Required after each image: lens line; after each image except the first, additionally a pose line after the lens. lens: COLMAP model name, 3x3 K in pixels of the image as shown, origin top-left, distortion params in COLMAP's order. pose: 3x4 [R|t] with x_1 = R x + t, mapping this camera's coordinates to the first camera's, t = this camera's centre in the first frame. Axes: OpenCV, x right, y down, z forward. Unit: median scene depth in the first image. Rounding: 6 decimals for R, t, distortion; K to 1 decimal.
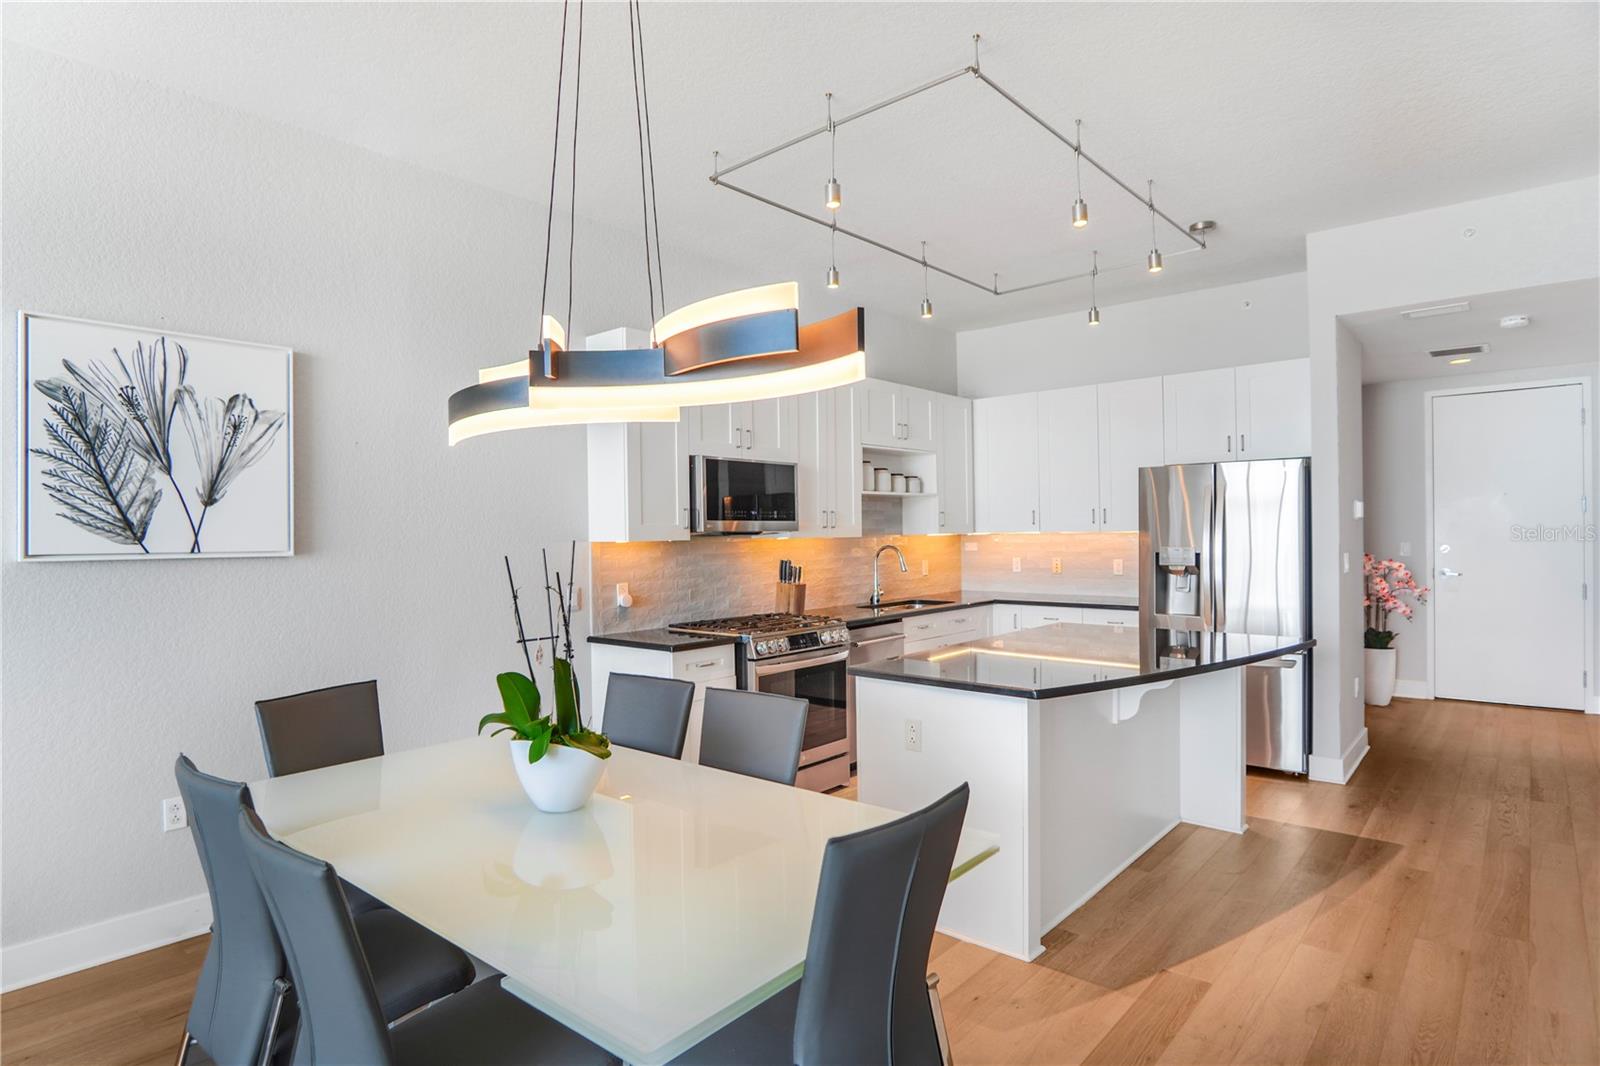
lens RADIAL K [[859.2, 0, 815.9], [0, 859.2, 539.7], [0, 0, 1]] dist [-0.028227, 0.013113]
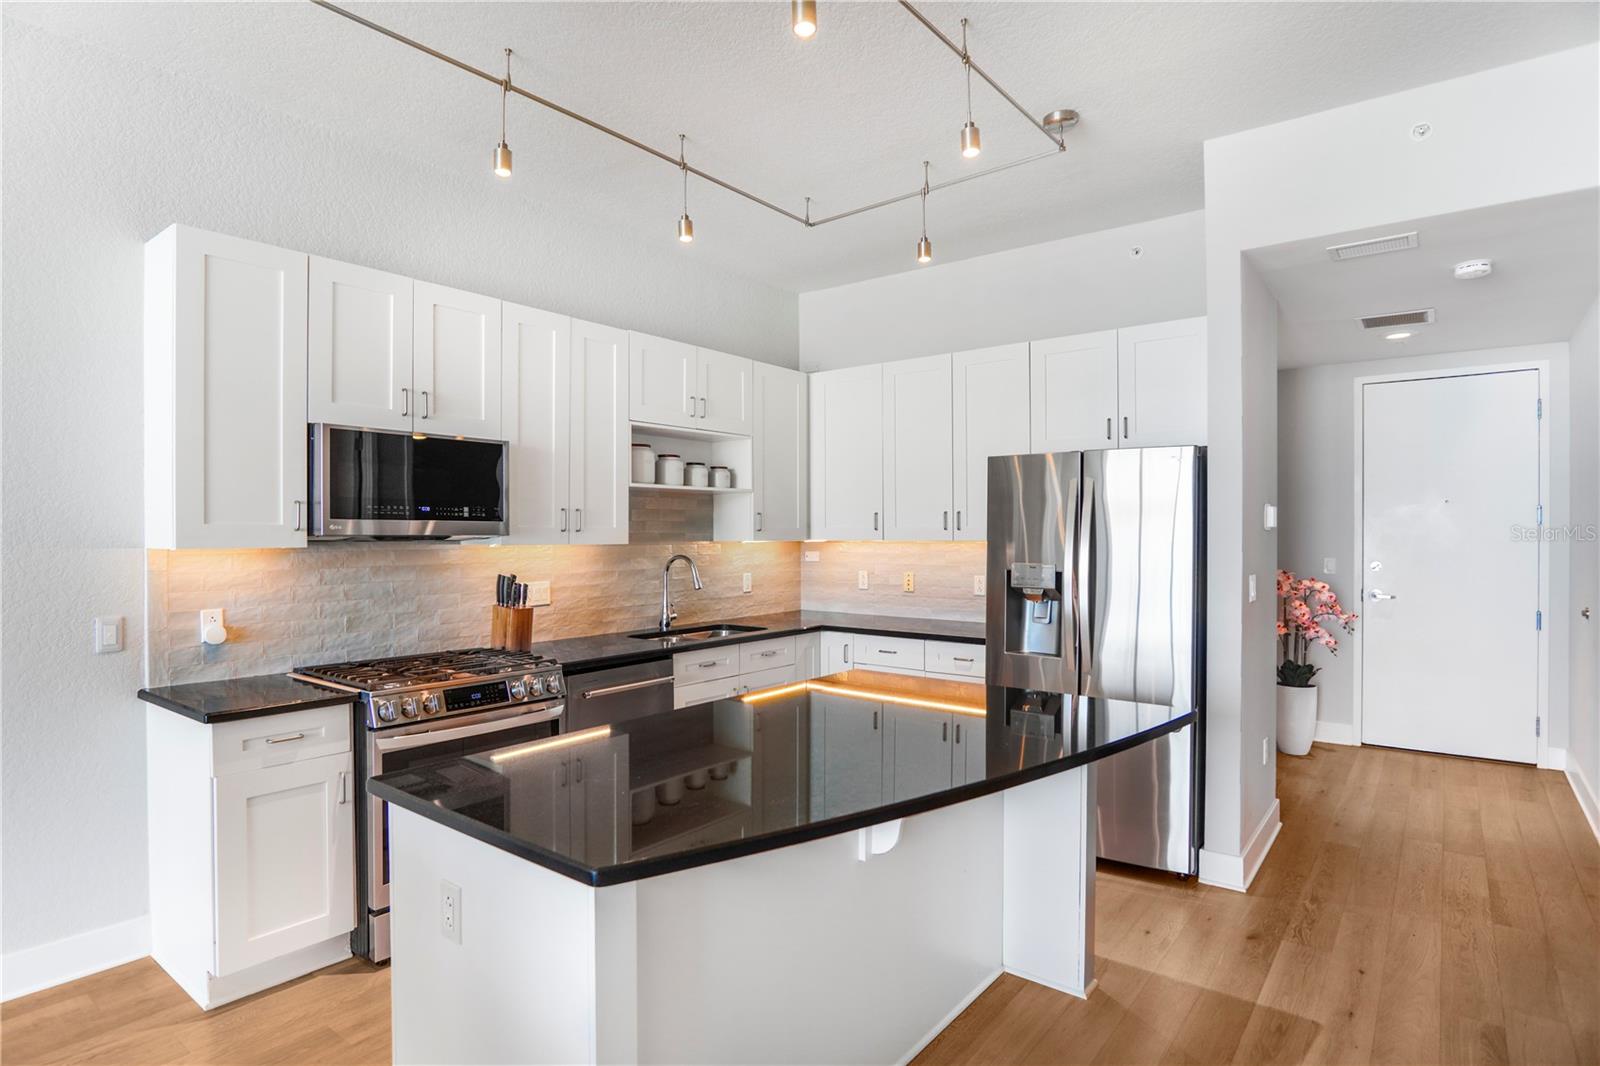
lens RADIAL K [[859.2, 0, 807.9], [0, 859.2, 540.1], [0, 0, 1]] dist [-0.028227, 0.013113]
pose [[0.998387, 0.012731, 0.055326, 0.188893], [-0.012610, 0.999917, -0.002543, -0.007523], [-0.055354, 0.001841, 0.998465, 0.270752]]
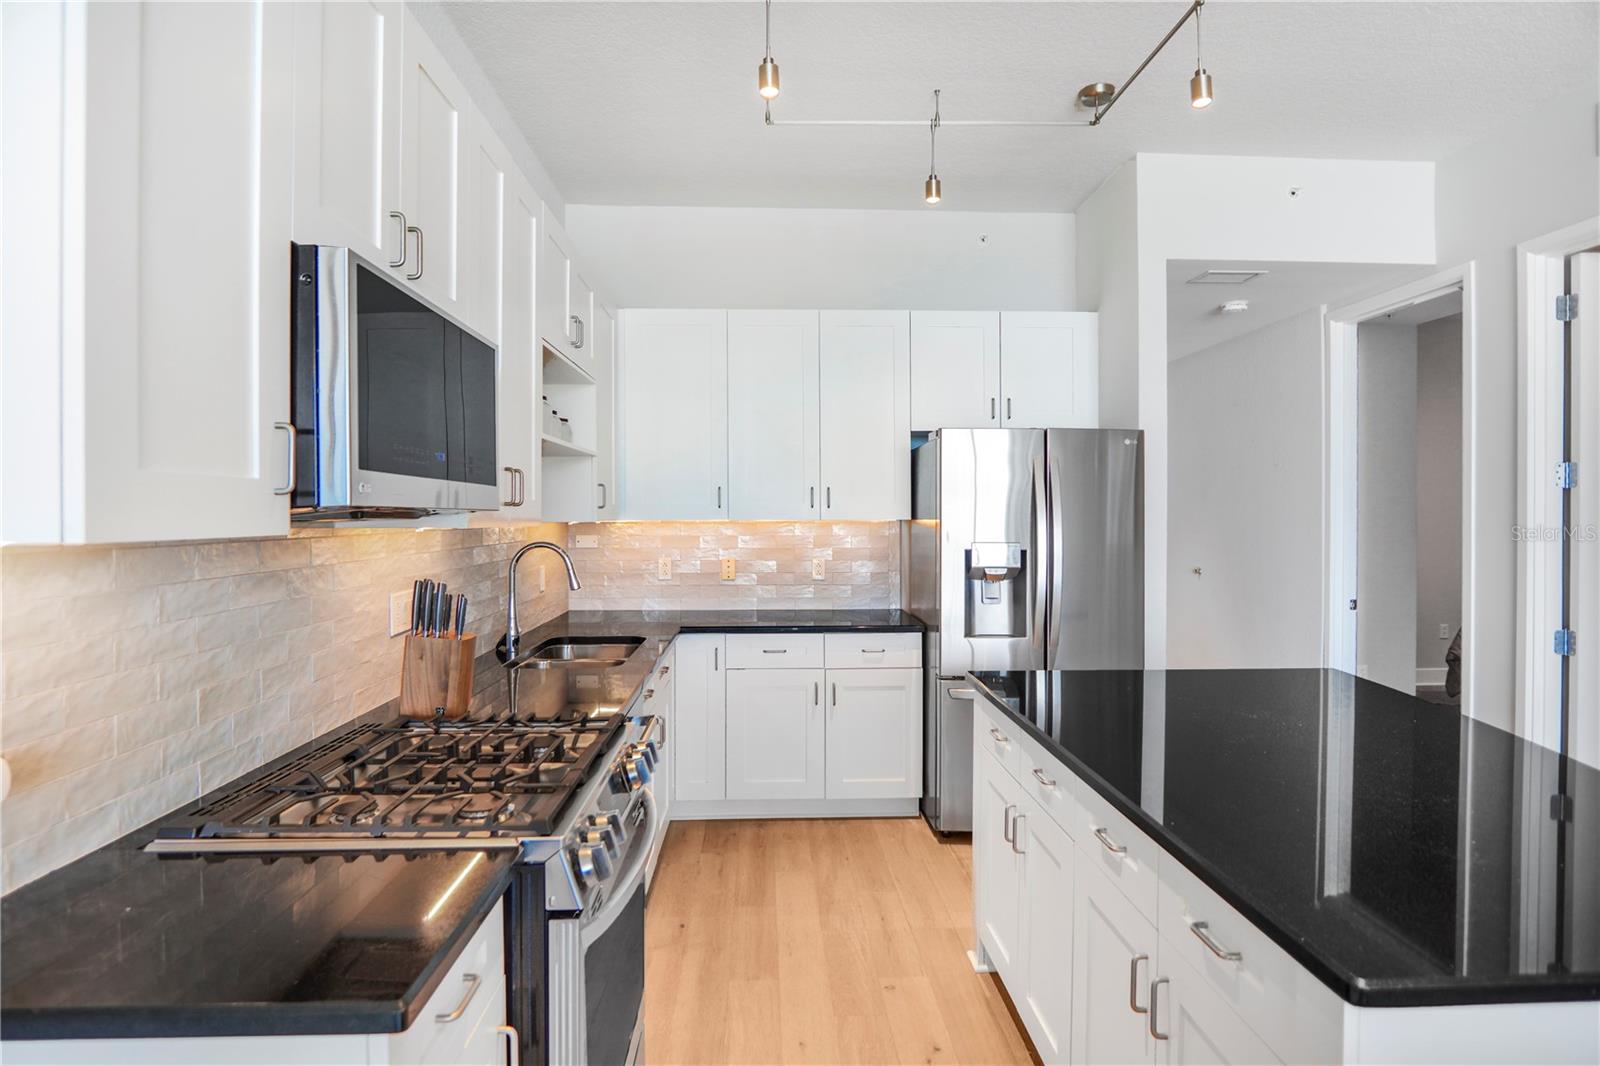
lens RADIAL K [[859.2, 0, 807.0], [0, 859.2, 528.8], [0, 0, 1]] dist [-0.028227, 0.013113]
pose [[0.724124, 0.002098, 0.689667, -0.195457], [-0.000726, 0.999997, -0.002280, -0.000725], [-0.689670, 0.001151, 0.724123, 0.600348]]
